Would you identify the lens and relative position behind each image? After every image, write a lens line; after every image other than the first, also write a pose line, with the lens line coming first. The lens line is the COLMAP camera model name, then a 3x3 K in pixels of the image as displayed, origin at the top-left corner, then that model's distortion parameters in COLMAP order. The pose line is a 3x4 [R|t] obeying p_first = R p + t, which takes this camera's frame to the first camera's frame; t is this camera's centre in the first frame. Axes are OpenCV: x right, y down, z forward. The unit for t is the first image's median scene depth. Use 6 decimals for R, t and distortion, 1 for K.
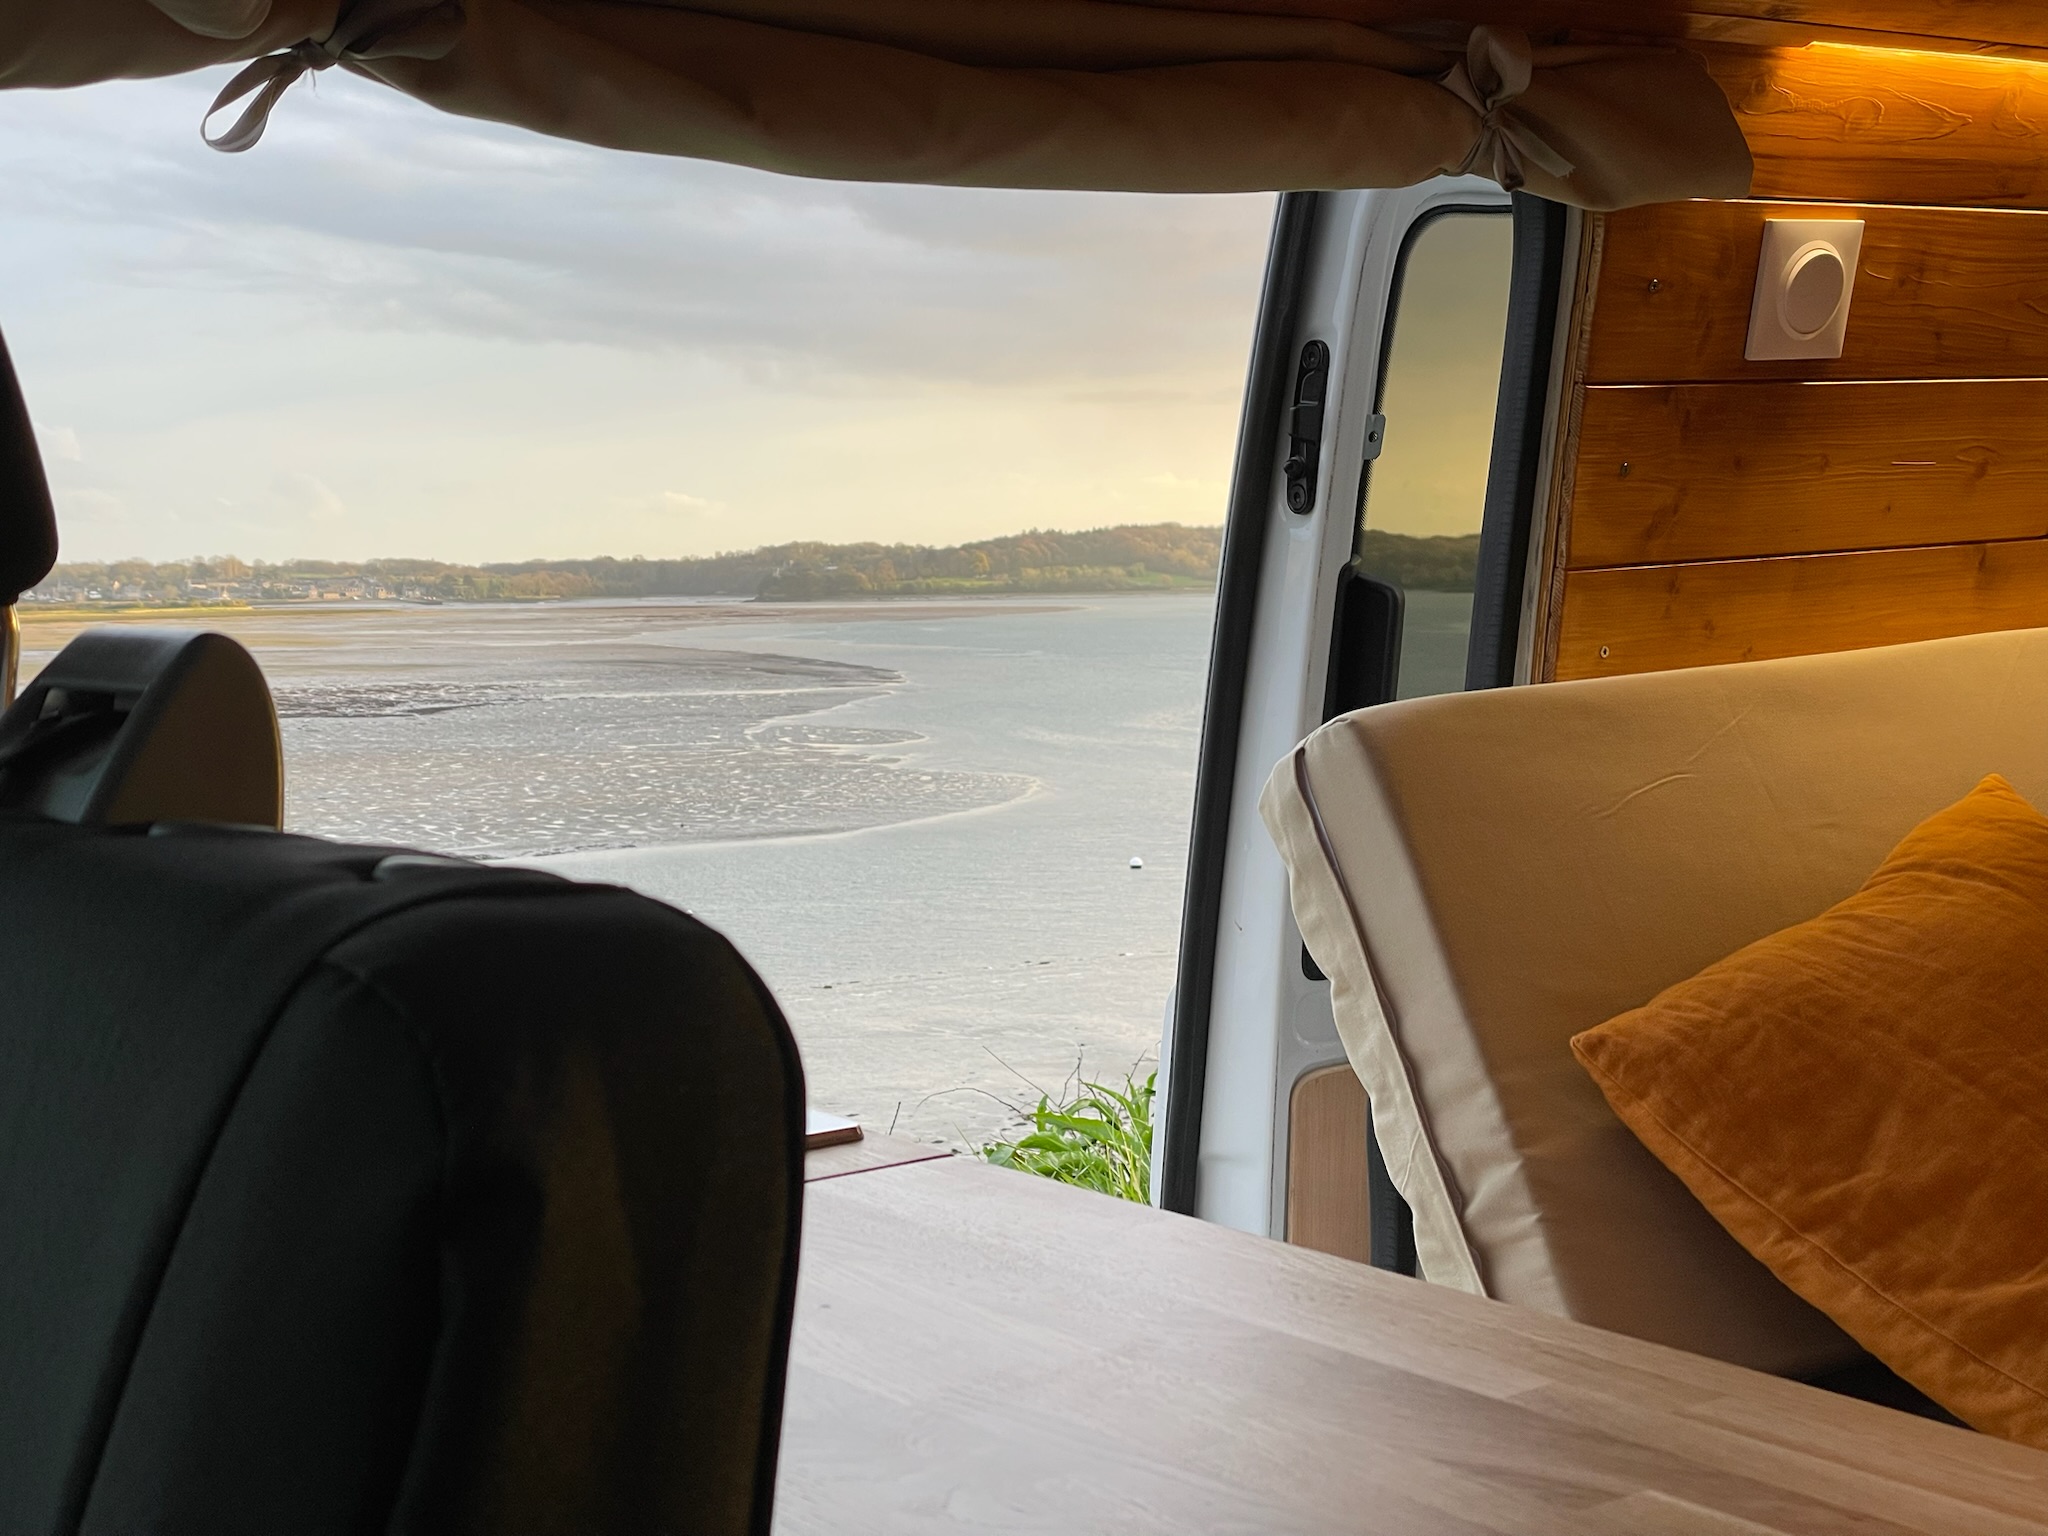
lens RADIAL K [[3063.0, 0, 1028.2], [0, 3063.0, 781.5], [0, 0, 1]] dist [0.120285, 0.000000]
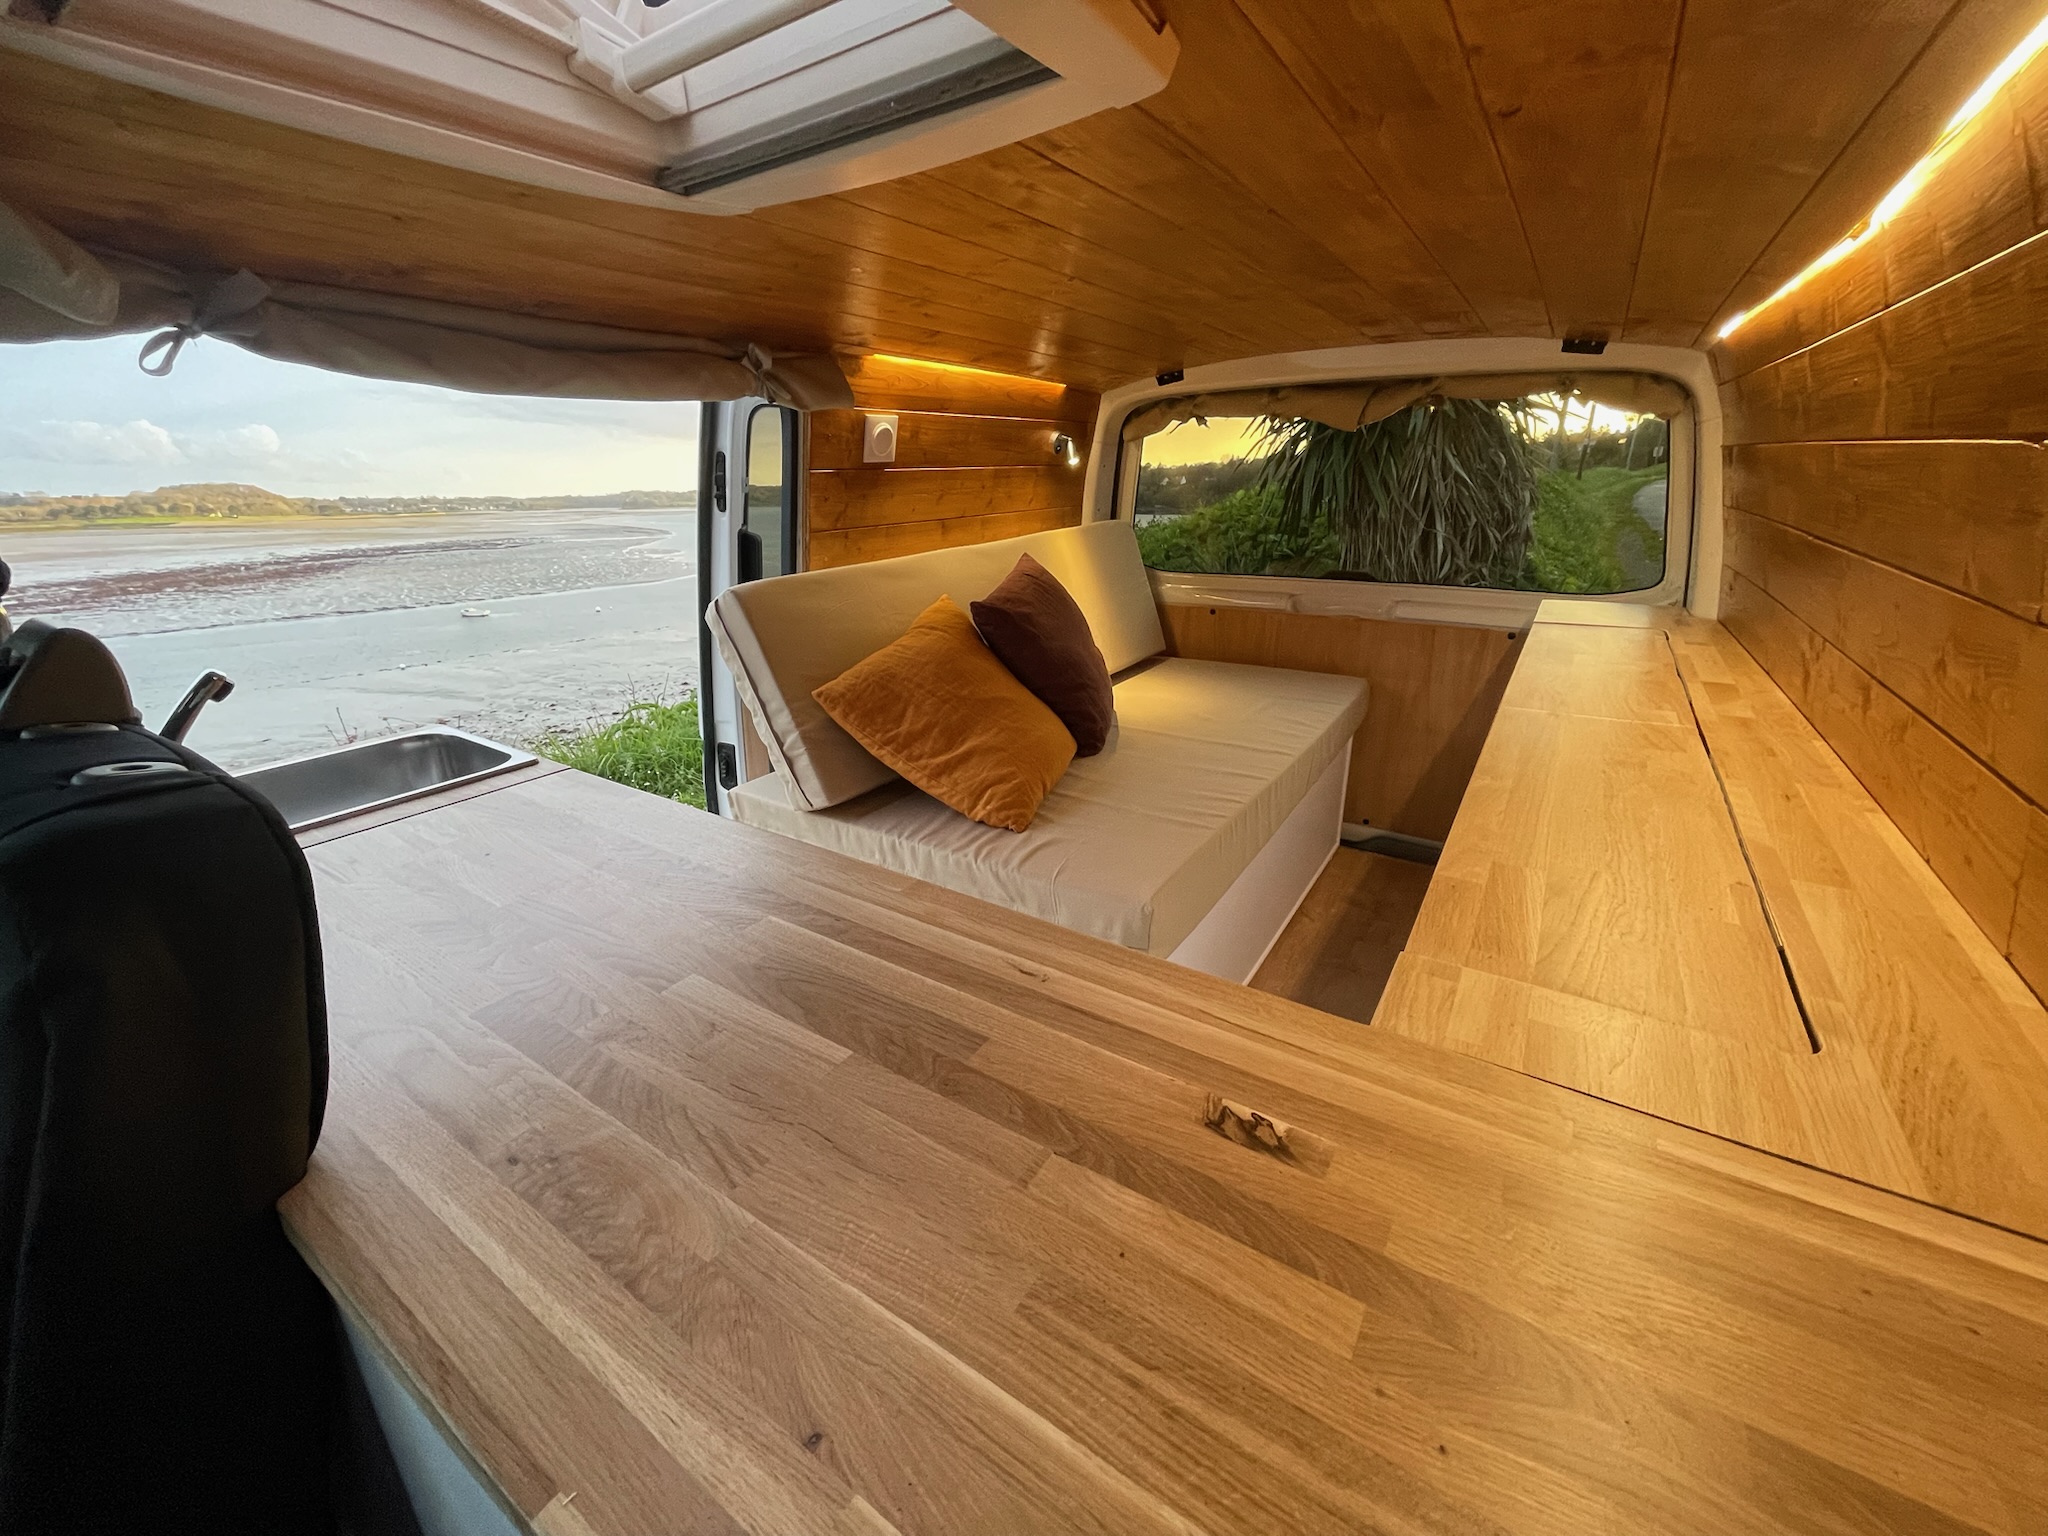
lens RADIAL K [[826.2, 0, 1014.0], [0, 826.2, 767.8], [0, 0, 1]] dist [-0.007098, 0.002277]
pose [[0.943495, -0.099771, 0.316012, 0.087319], [0.020174, 0.969126, 0.245740, -0.041817], [-0.330773, -0.225479, 0.916378, 0.120906]]
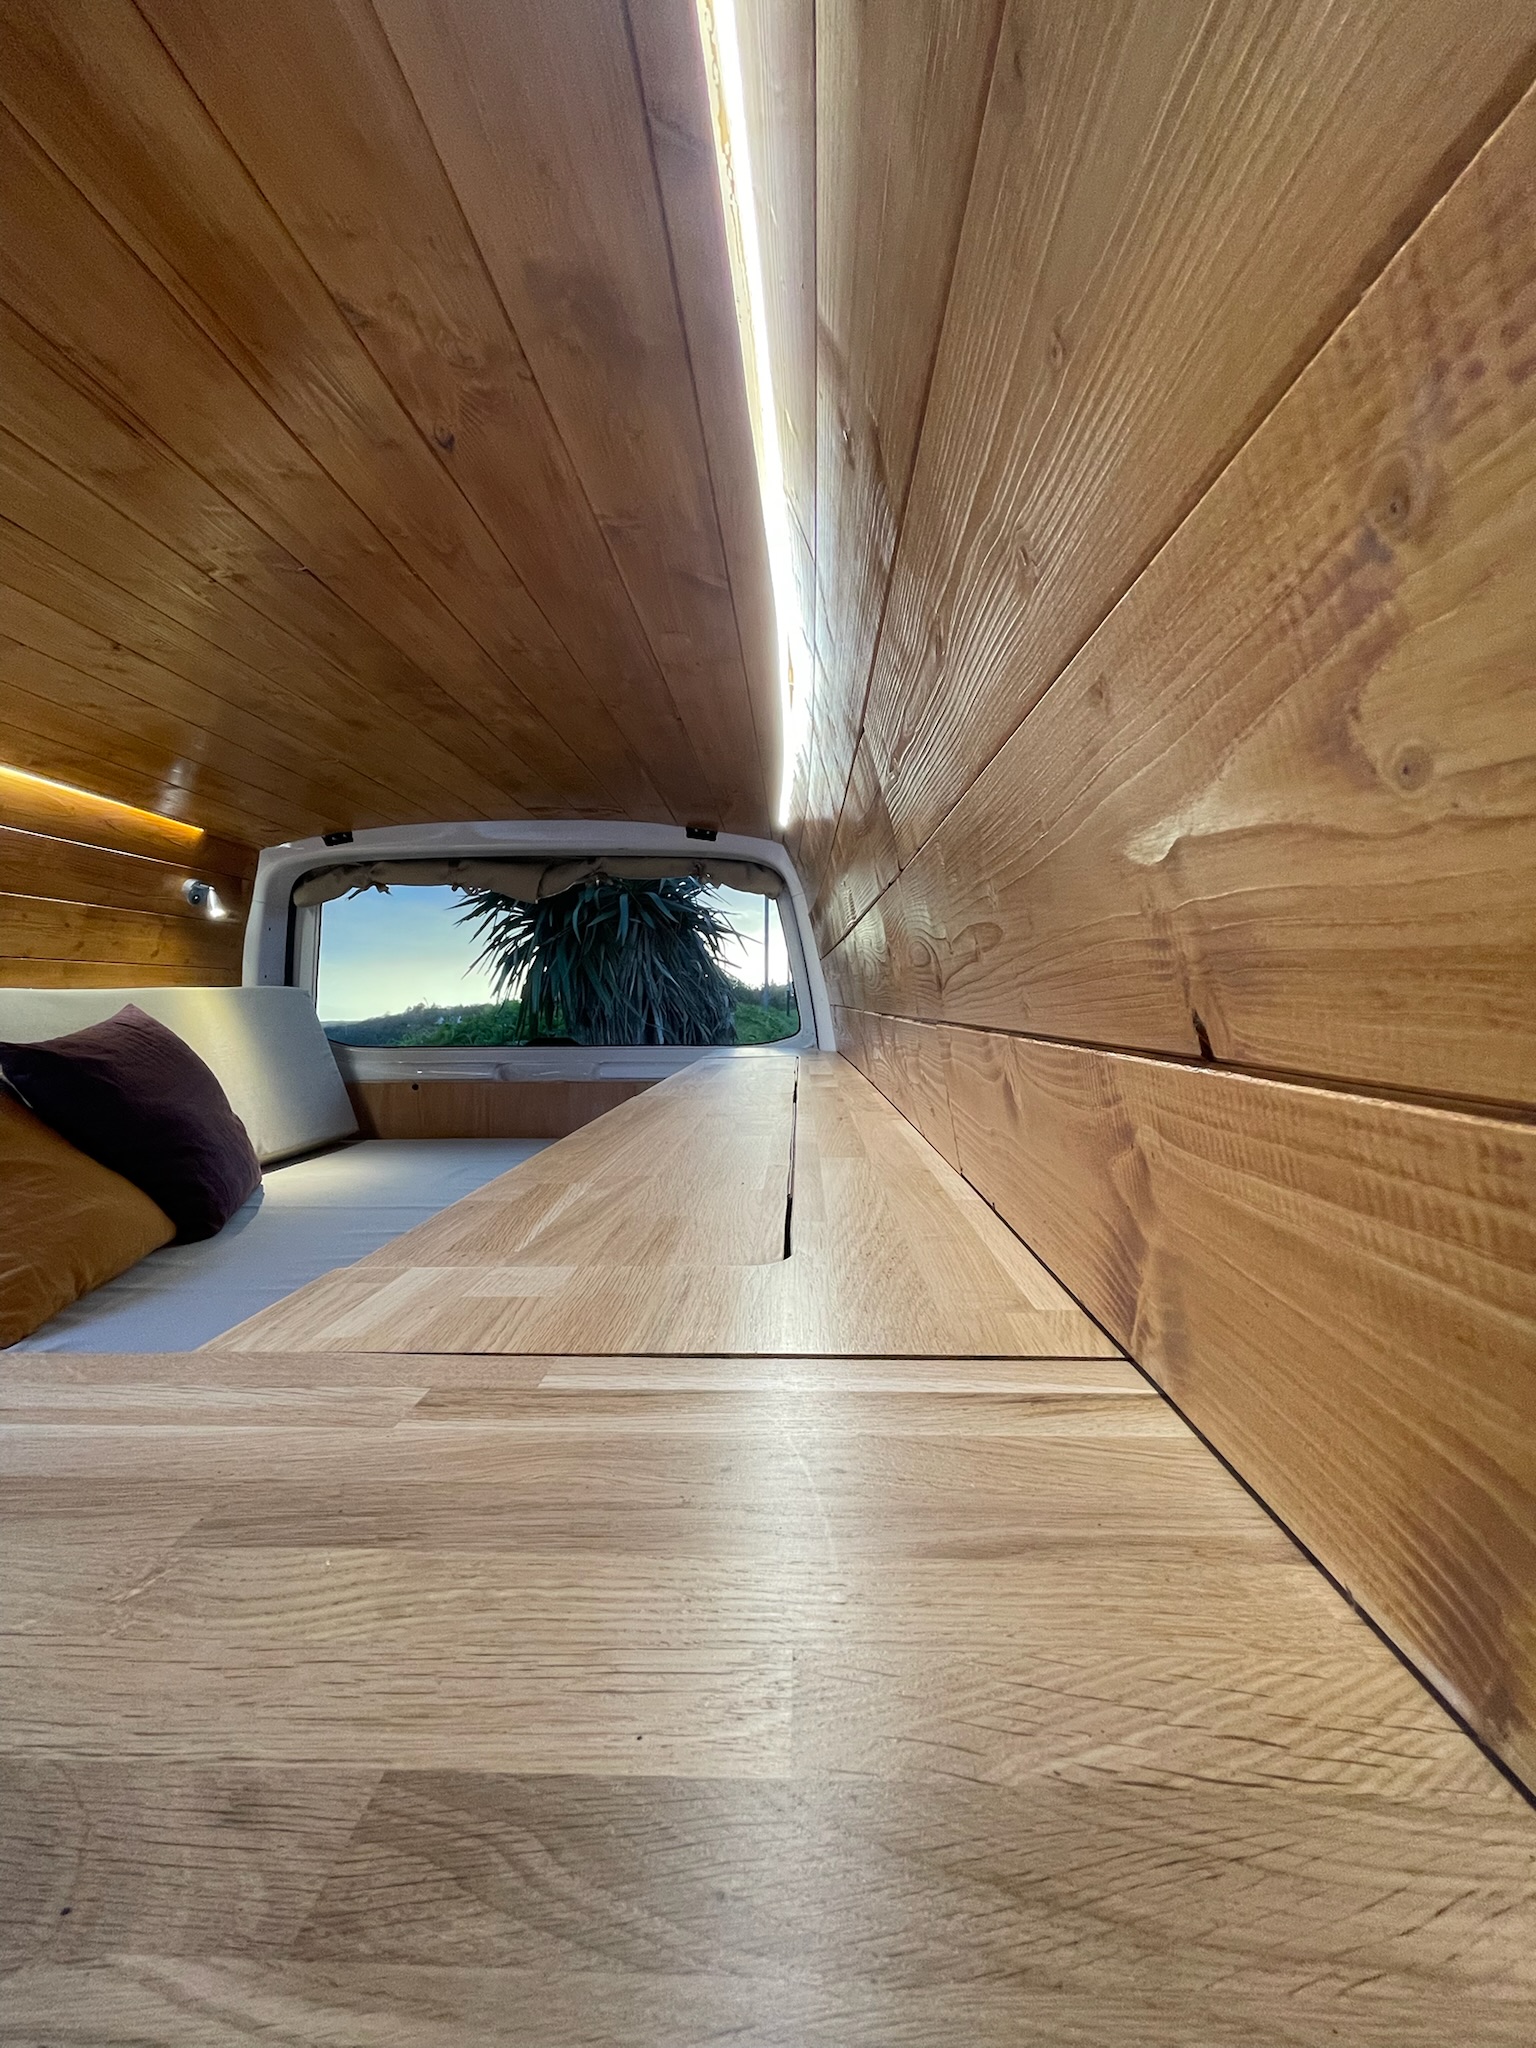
lens RADIAL K [[826.2, 0, 780.1], [0, 826.2, 1013.6], [0, 0, 1]] dist [-0.007098, 0.002277]
pose [[0.621596, 0.016981, 0.783154, 0.224569], [0.060840, 0.995699, -0.069878, 0.064925], [-0.780971, 0.091083, 0.617890, 0.110820]]
